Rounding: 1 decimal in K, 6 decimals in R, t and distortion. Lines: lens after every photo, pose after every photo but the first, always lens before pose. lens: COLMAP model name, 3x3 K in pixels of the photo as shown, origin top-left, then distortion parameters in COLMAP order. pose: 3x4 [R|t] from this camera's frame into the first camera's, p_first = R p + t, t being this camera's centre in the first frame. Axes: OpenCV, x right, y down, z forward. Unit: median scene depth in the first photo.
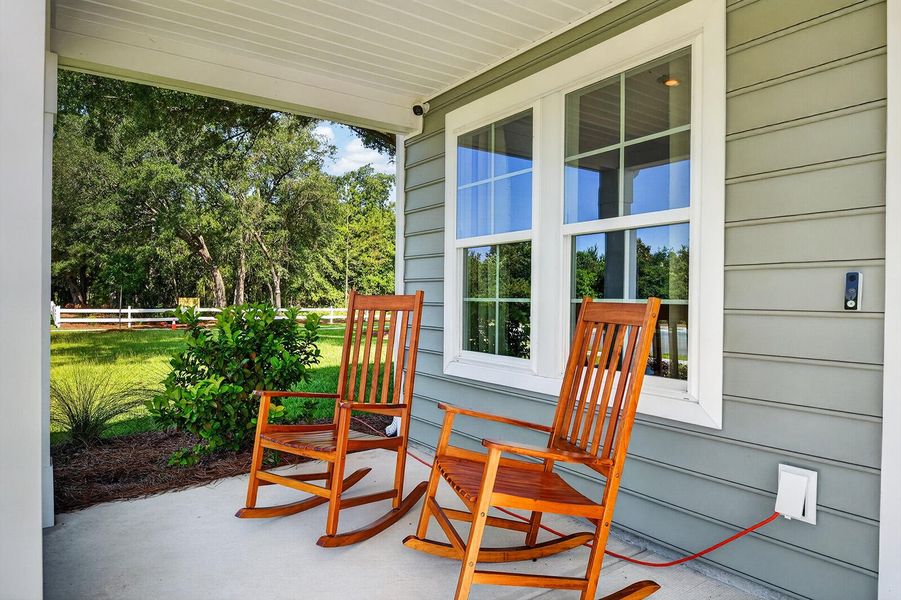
lens RADIAL K [[575.8, 0, 450.2], [0, 575.8, 298.6], [0, 0, 1]] dist [-0.007405, -0.002459]
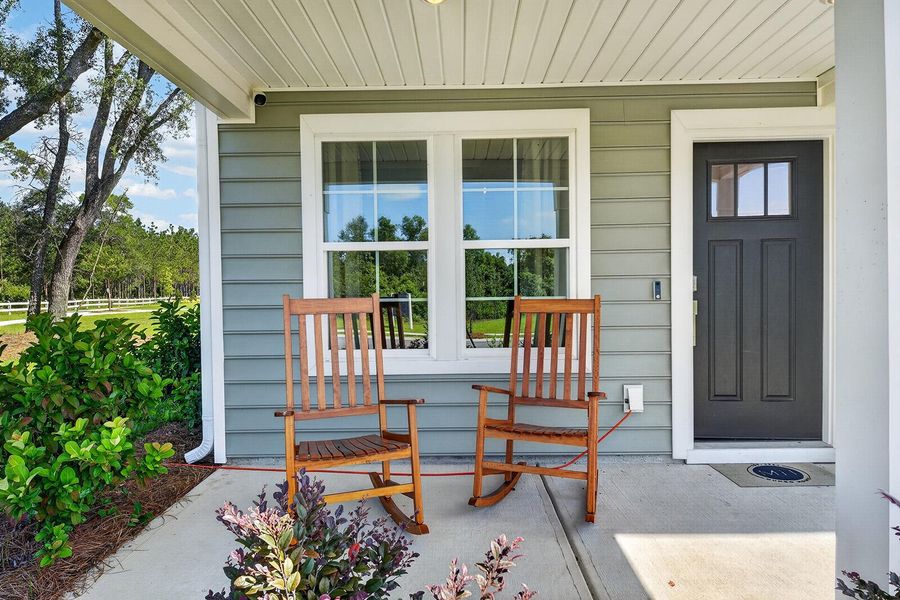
lens RADIAL K [[325.6, 0, 453.4], [0, 325.6, 301.7], [0, 0, 1]] dist [0.001871, 0.000026]
pose [[0.581076, -0.023931, 0.813497, -0.395107], [0.017113, 0.999706, 0.017185, -0.003206], [-0.813669, 0.003936, 0.581315, 0.564889]]
